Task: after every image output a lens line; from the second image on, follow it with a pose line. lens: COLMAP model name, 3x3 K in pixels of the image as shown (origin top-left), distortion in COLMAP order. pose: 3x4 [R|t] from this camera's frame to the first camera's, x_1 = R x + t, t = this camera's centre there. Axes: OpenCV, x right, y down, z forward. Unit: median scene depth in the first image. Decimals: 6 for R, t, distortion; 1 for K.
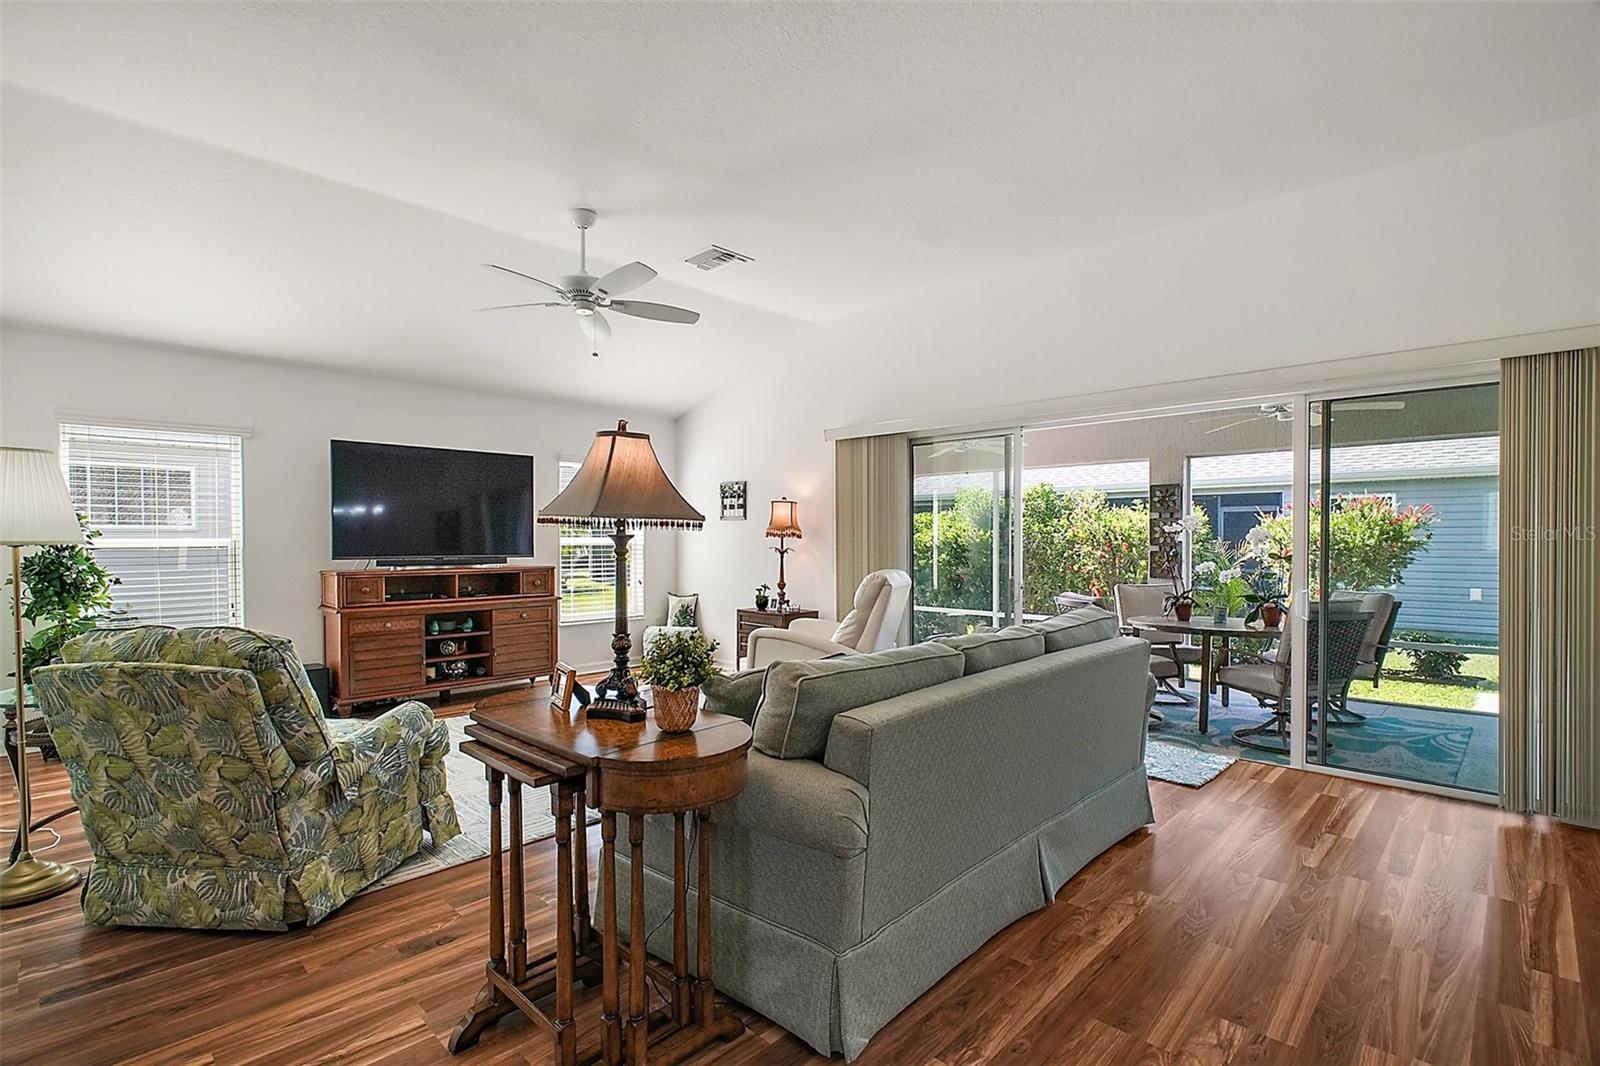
lens RADIAL K [[744.4, 0, 785.1], [0, 744.4, 536.6], [0, 0, 1]] dist [-0.013356, -0.000690]
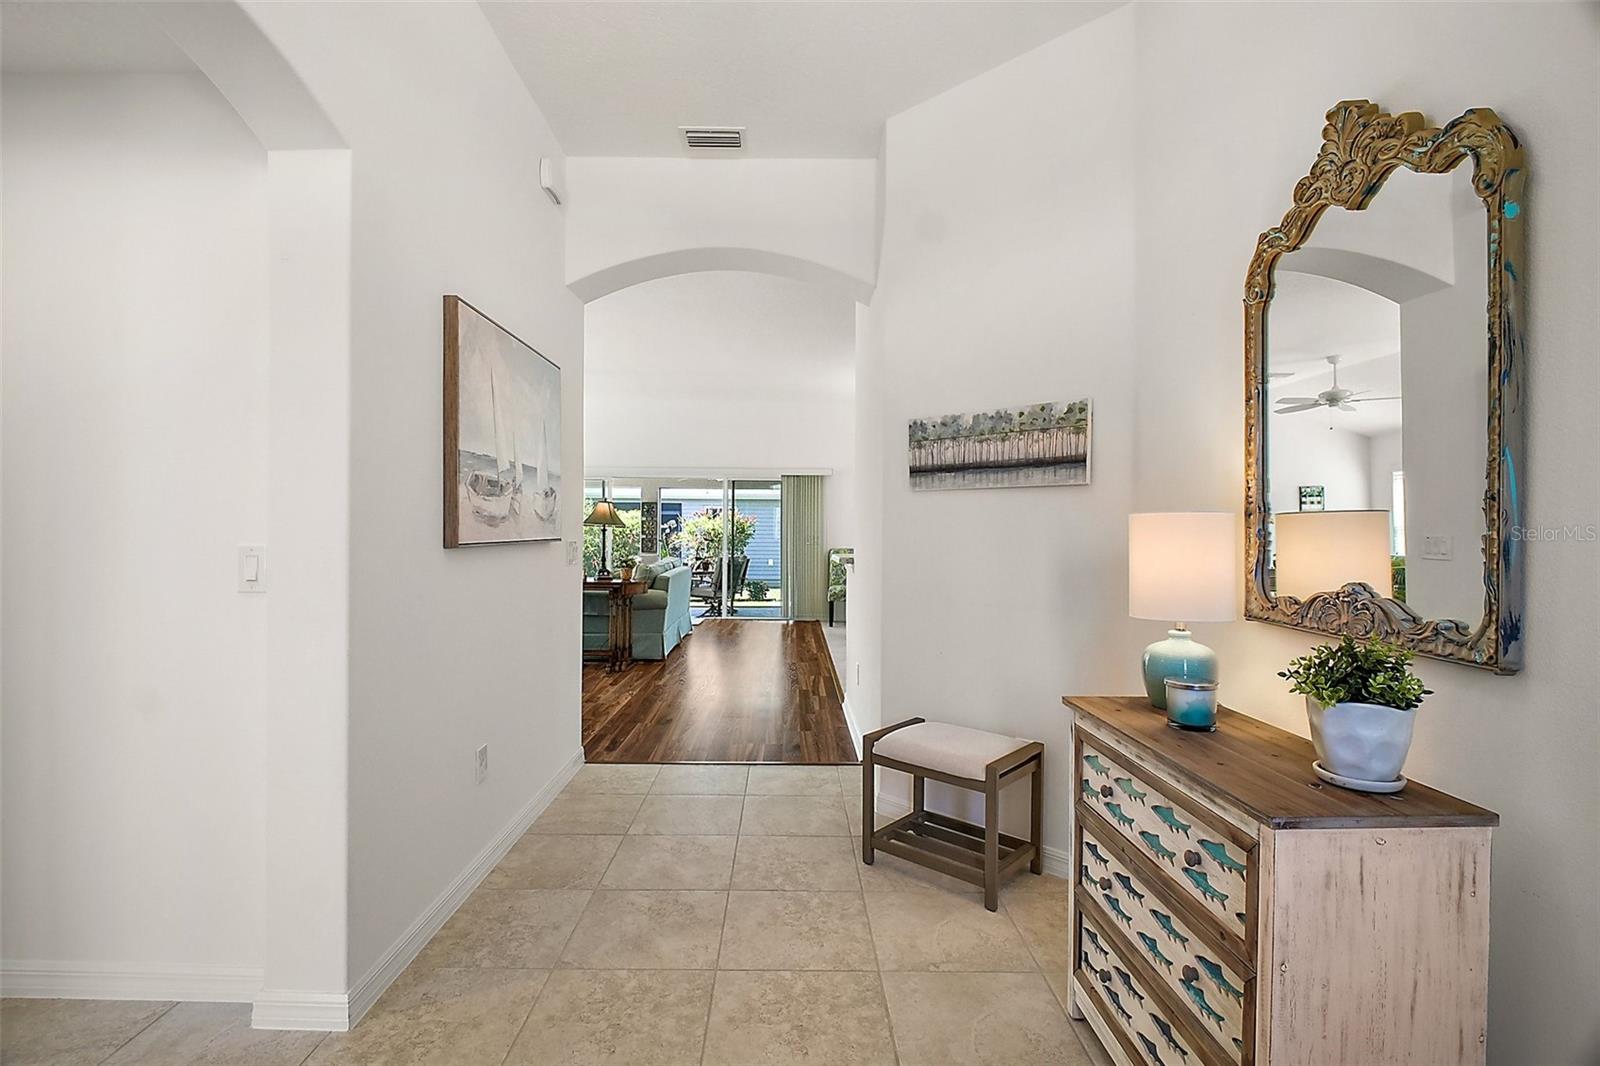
lens RADIAL K [[743.9, 0, 795.1], [0, 743.9, 521.5], [0, 0, 1]] dist [-0.012415, -0.000732]
pose [[0.702014, 0.012797, 0.712048, -0.973781], [-0.003768, 0.999891, -0.014255, 0.004484], [-0.712153, 0.007324, 0.701986, -0.994164]]
